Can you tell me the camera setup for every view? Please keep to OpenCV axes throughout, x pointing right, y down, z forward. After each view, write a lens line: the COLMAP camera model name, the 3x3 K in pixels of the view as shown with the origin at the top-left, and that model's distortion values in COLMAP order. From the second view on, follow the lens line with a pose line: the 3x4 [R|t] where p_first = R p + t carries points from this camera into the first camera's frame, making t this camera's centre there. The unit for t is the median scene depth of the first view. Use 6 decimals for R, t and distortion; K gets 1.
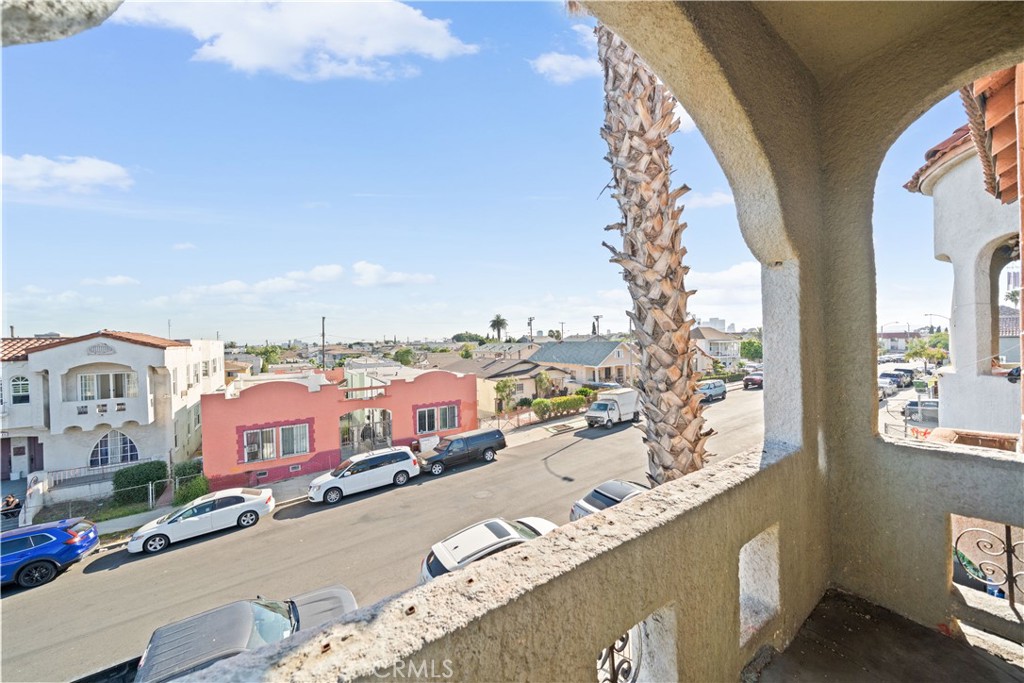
lens RADIAL K [[348.5, 0, 507.4], [0, 348.5, 341.4], [0, 0, 1]] dist [-0.006582, -0.000184]
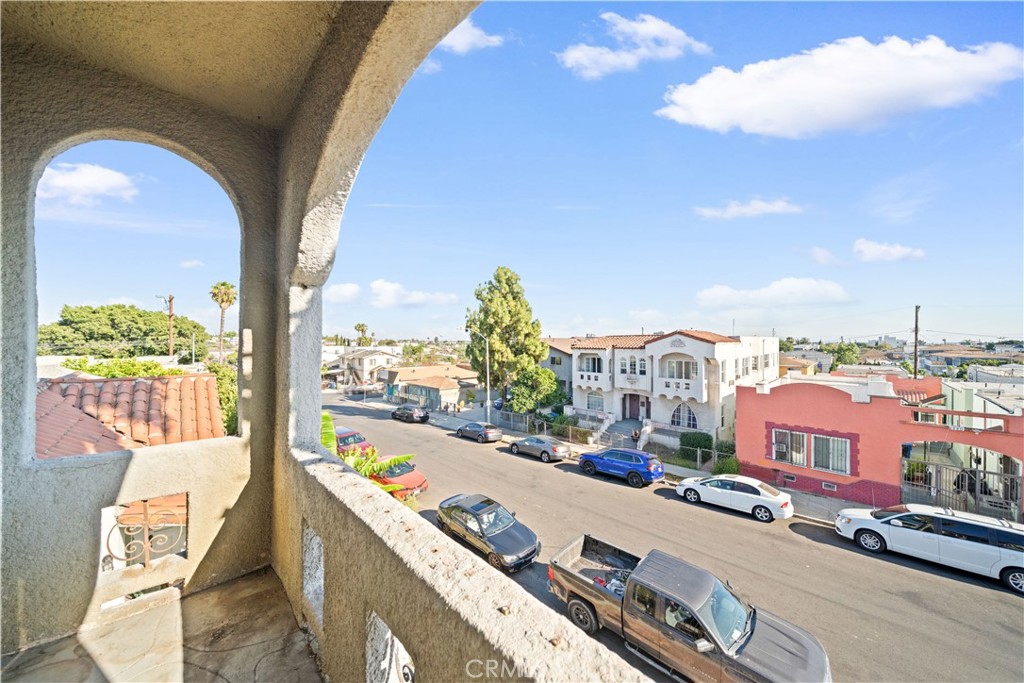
lens RADIAL K [[351.6, 0, 511.1], [0, 351.6, 345.8], [0, 0, 1]] dist [-0.006534, -0.000167]
pose [[0.190929, 0.033481, -0.981033, 0.087110], [-0.009103, 0.999436, 0.032337, -0.005369], [0.981562, 0.002756, 0.191126, 0.068498]]
